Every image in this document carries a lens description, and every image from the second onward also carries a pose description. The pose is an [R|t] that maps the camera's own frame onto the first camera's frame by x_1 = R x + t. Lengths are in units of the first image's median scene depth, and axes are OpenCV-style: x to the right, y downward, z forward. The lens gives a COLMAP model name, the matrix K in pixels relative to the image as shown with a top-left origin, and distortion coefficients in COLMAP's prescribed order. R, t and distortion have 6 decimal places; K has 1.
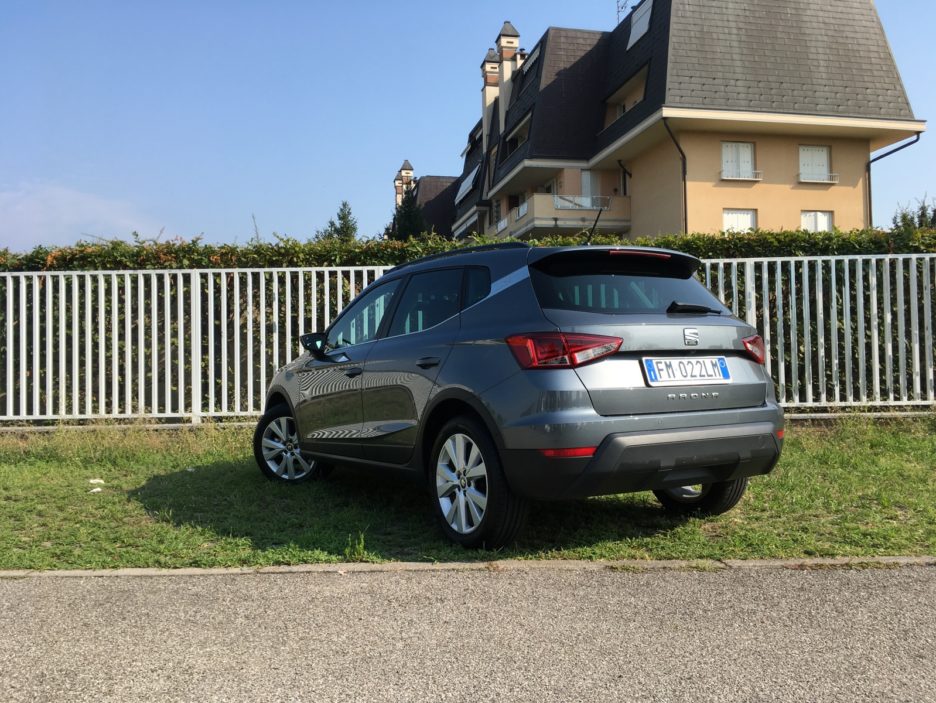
lens RADIAL K [[800.6, 0, 464.6], [0, 800.6, 348.9], [0, 0, 1]] dist [0.080083, -0.118240]
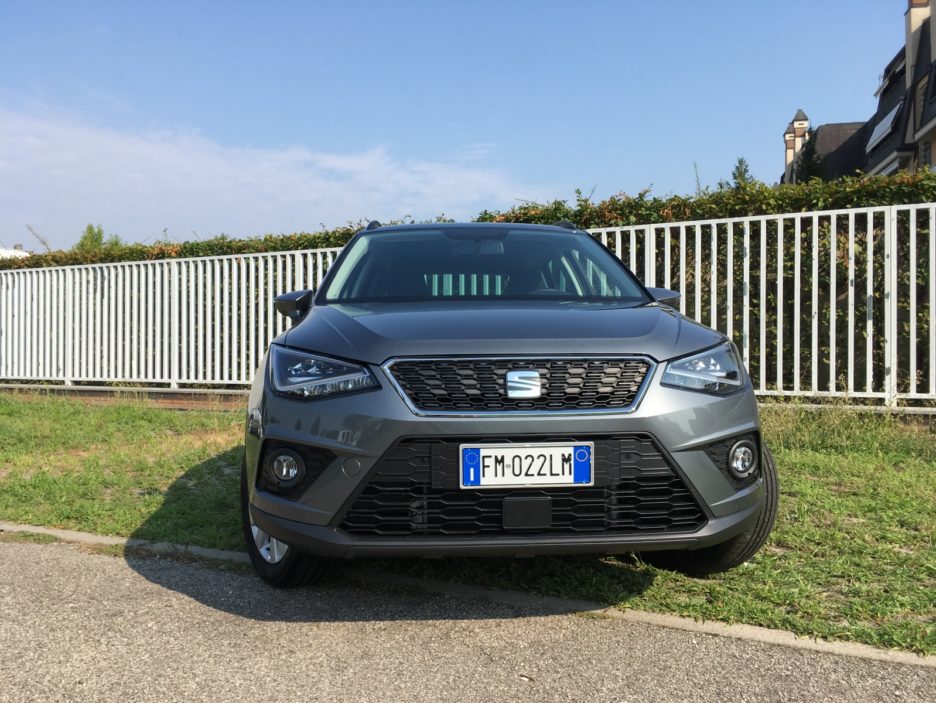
lens RADIAL K [[800.6, 0, 462.5], [0, 800.6, 350.5], [0, 0, 1]] dist [0.080083, -0.118240]
pose [[0.902046, 0.015459, -0.431362, -0.129213], [0.000010, 0.999358, 0.035836, 0.006406], [0.431639, -0.032330, 0.901467, 0.111816]]
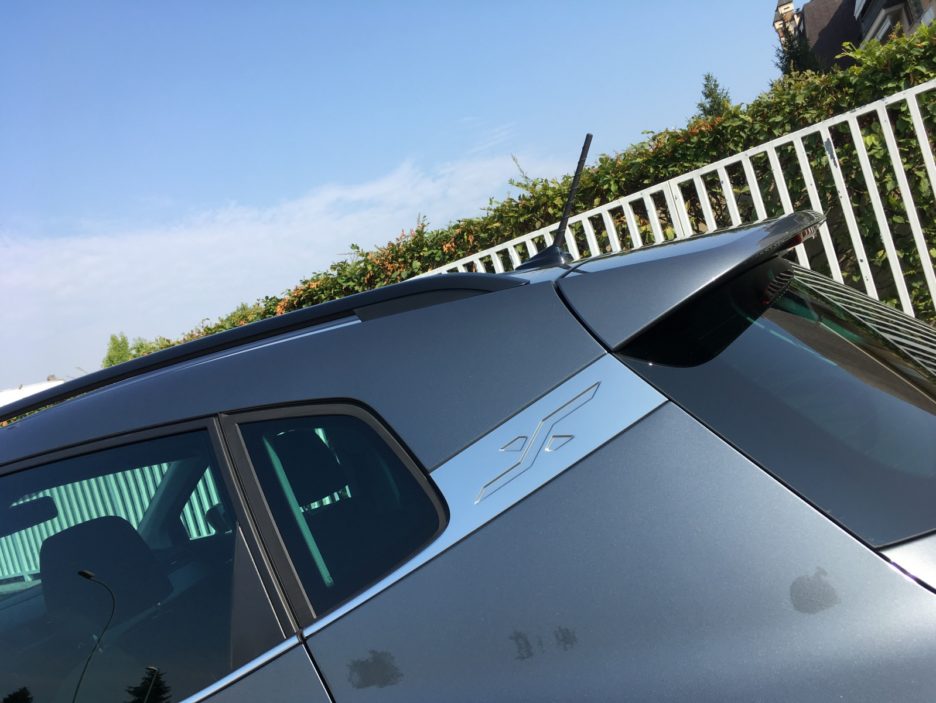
lens RADIAL K [[800.6, 0, 467.3], [0, 800.6, 355.7], [0, 0, 1]] dist [0.080083, -0.118240]
pose [[0.827138, -0.228598, -0.513407, 0.032039], [0.290481, 0.955943, 0.042346, -0.048260], [0.481107, -0.184161, 0.857100, 0.408512]]
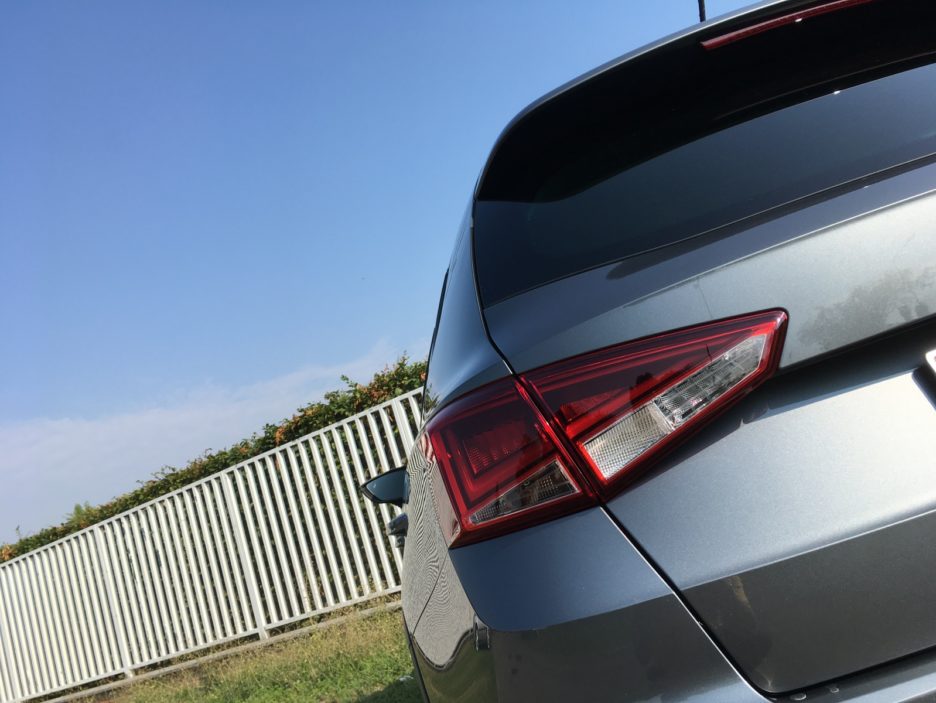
lens RADIAL K [[800.6, 0, 464.2], [0, 800.6, 348.3], [0, 0, 1]] dist [0.080083, -0.118240]
pose [[0.840740, -0.340966, -0.420592, 0.079633], [0.303109, 0.940068, -0.156198, 0.002139], [0.448643, 0.003837, 0.893703, 0.283628]]
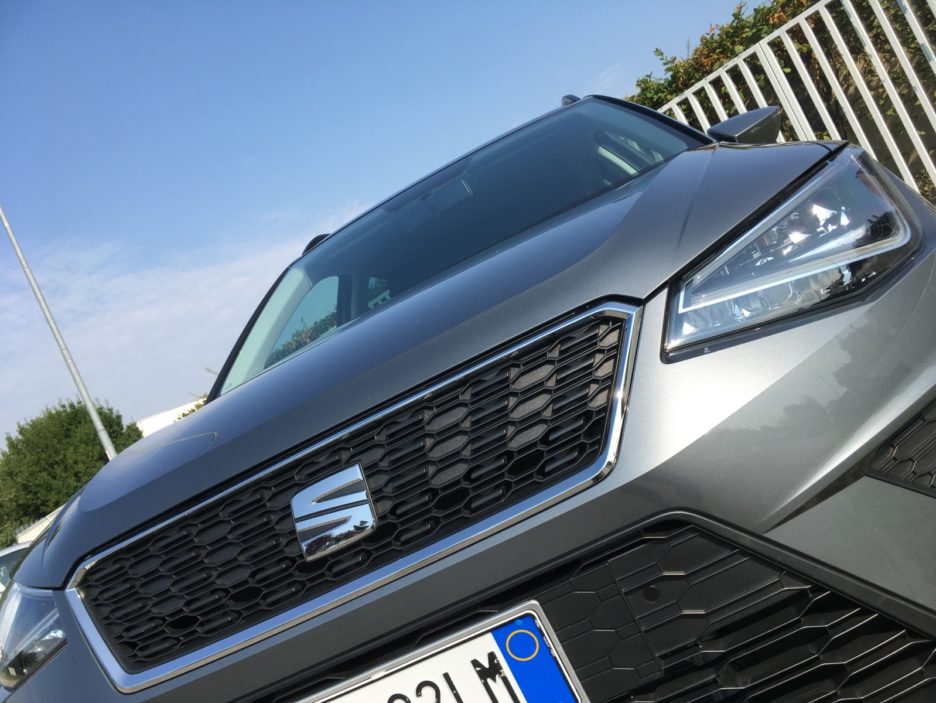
lens RADIAL K [[800.6, 0, 461.5], [0, 800.6, 353.2], [0, 0, 1]] dist [0.080083, -0.118240]
pose [[0.672244, -0.329377, -0.663022, -0.136208], [0.443521, 0.896253, 0.004448, 0.014673], [0.592770, -0.297054, 0.748587, 0.280651]]
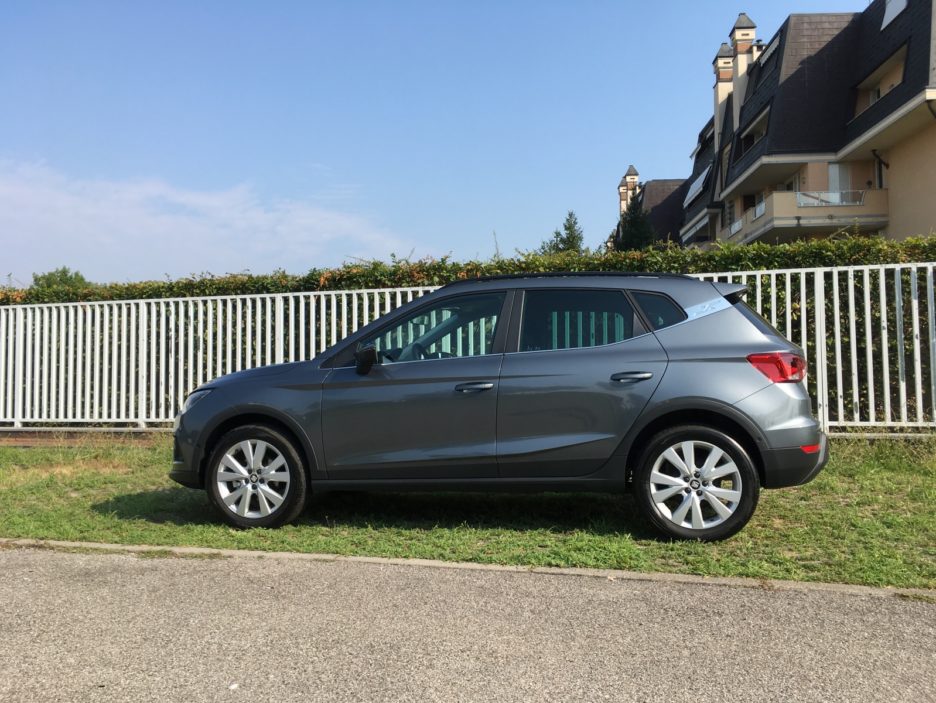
lens RADIAL K [[800.6, 0, 462.5], [0, 800.6, 352.3], [0, 0, 1]] dist [0.080083, -0.118240]
pose [[0.962058, -0.002071, -0.272836, -0.019130], [0.000430, 0.999981, -0.006075, -0.003198], [0.272844, 0.005727, 0.962041, -0.021127]]
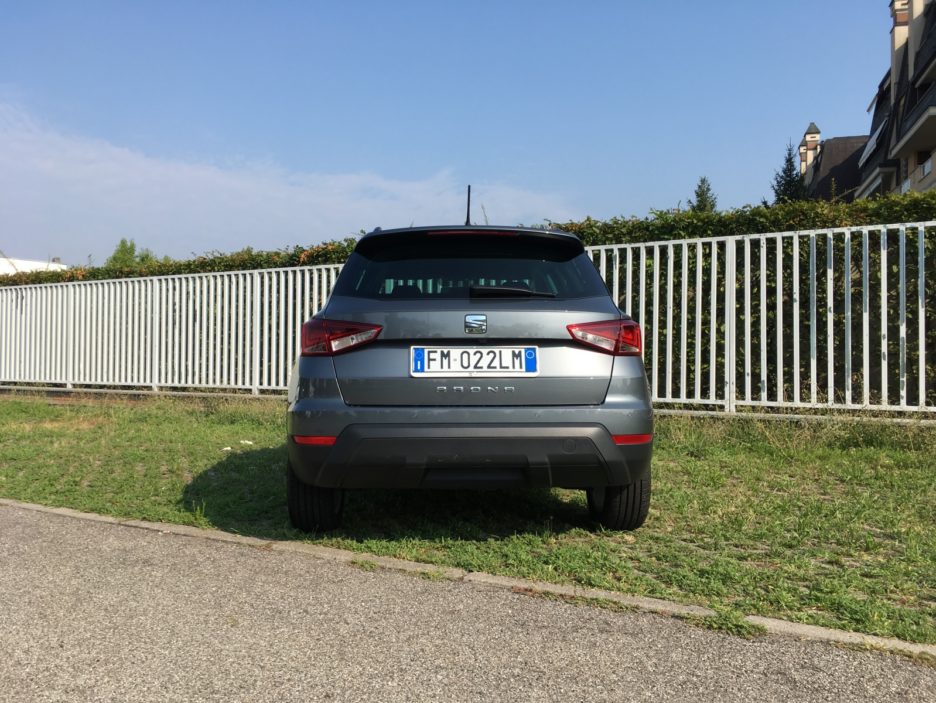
lens RADIAL K [[800.6, 0, 461.8], [0, 800.6, 350.0], [0, 0, 1]] dist [0.080083, -0.118240]
pose [[0.869844, 0.017149, -0.493028, 0.279418], [-0.005781, 0.999681, 0.024571, -0.003103], [0.493293, -0.018523, 0.869666, 0.081602]]
